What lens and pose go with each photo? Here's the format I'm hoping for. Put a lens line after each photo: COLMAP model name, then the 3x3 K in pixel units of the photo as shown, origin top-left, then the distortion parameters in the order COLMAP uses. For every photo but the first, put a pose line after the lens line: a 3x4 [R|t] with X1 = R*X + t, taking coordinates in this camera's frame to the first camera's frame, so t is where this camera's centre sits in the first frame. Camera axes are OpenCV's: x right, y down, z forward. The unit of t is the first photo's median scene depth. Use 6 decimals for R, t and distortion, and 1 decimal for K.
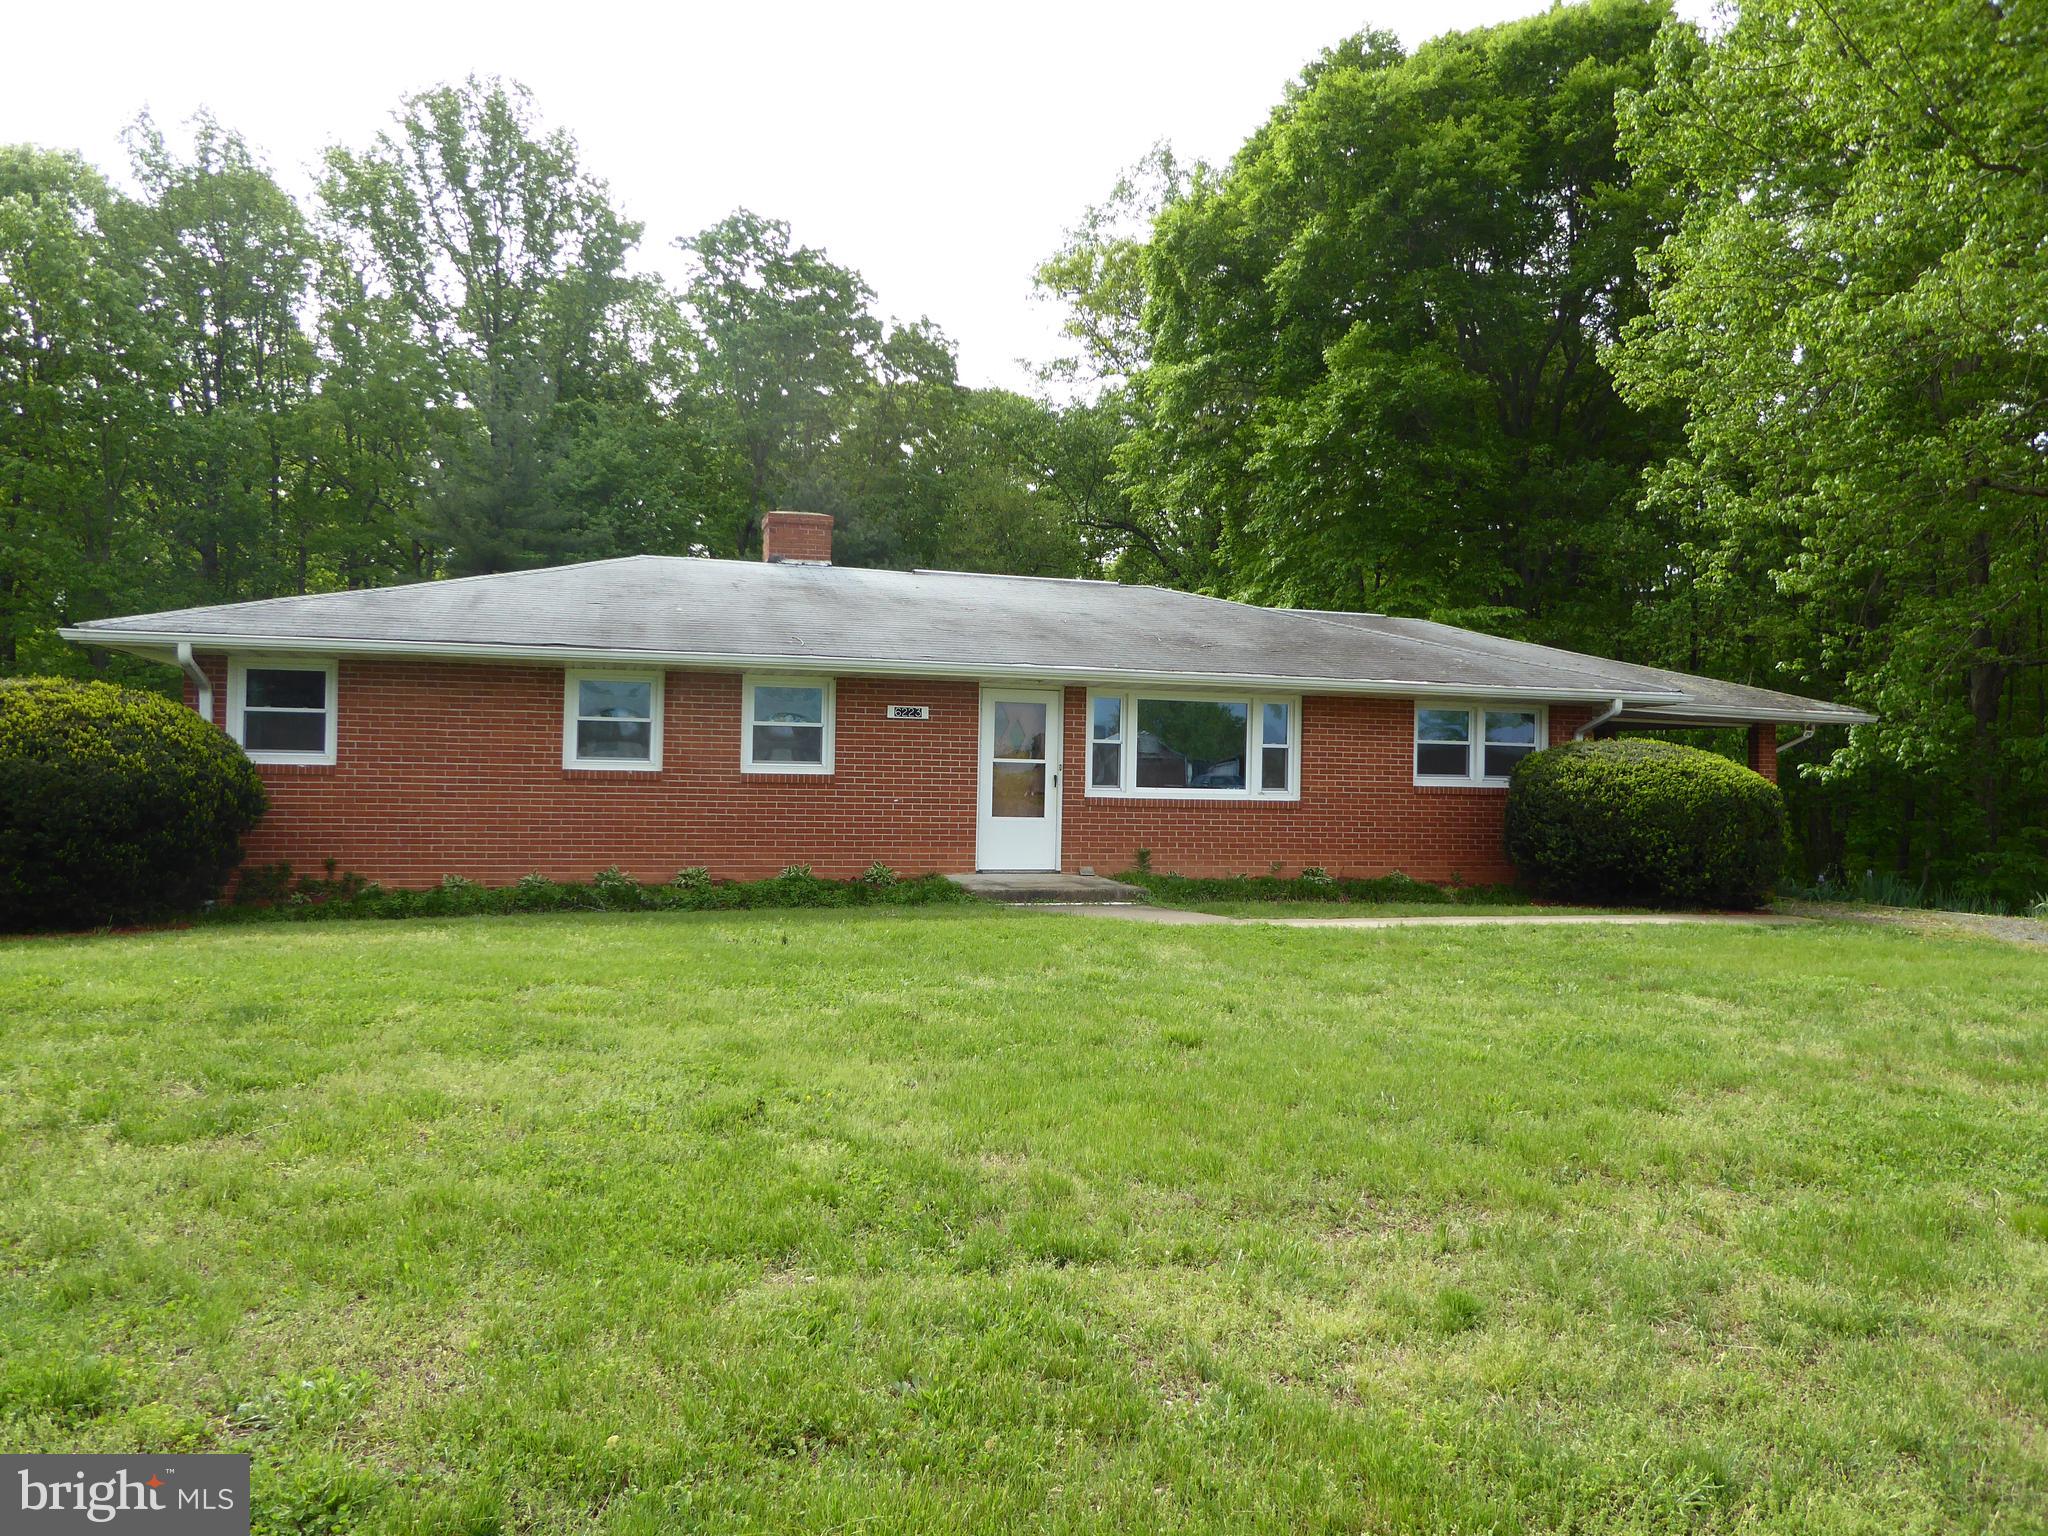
lens RADIAL K [[1467.2, 0, 1024.0], [0, 1467.2, 768.0], [0, 0, 1]] dist [-0.050933, 0.002925]
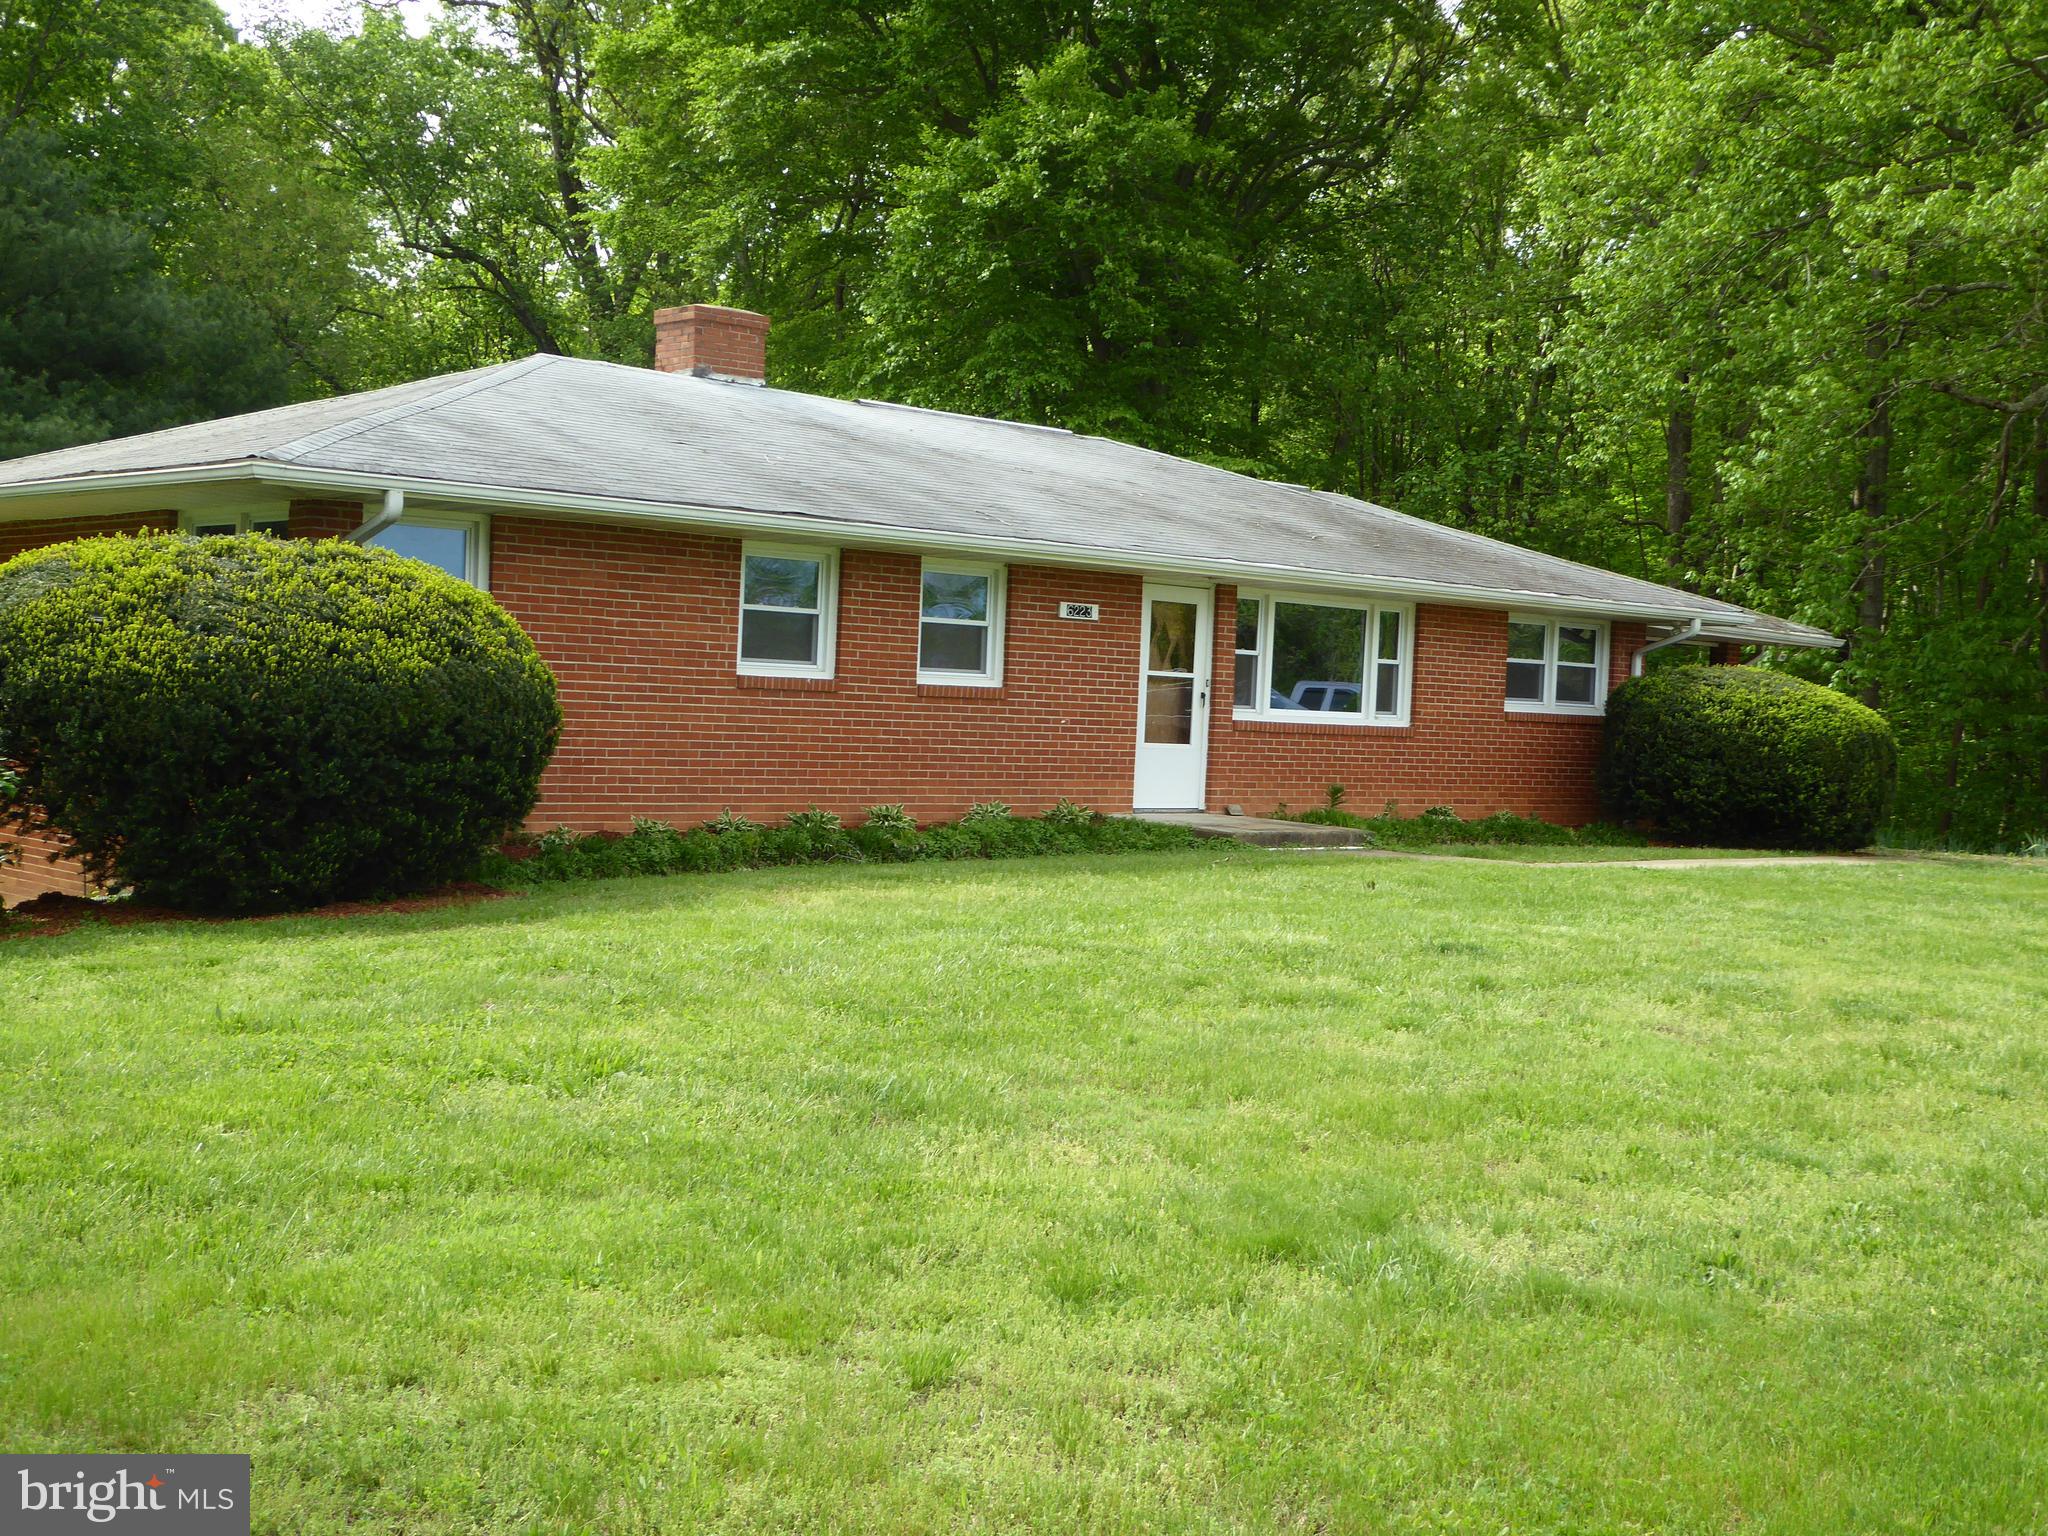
lens RADIAL K [[2469.4, 0, 1024.0], [0, 2469.4, 768.0], [0, 0, 1]] dist [0.012614, 0.005013]
pose [[0.892260, 0.008008, 0.451451, -0.687279], [-0.032373, 0.998404, 0.046273, -0.013521], [-0.450360, -0.055903, 0.891095, -0.181032]]
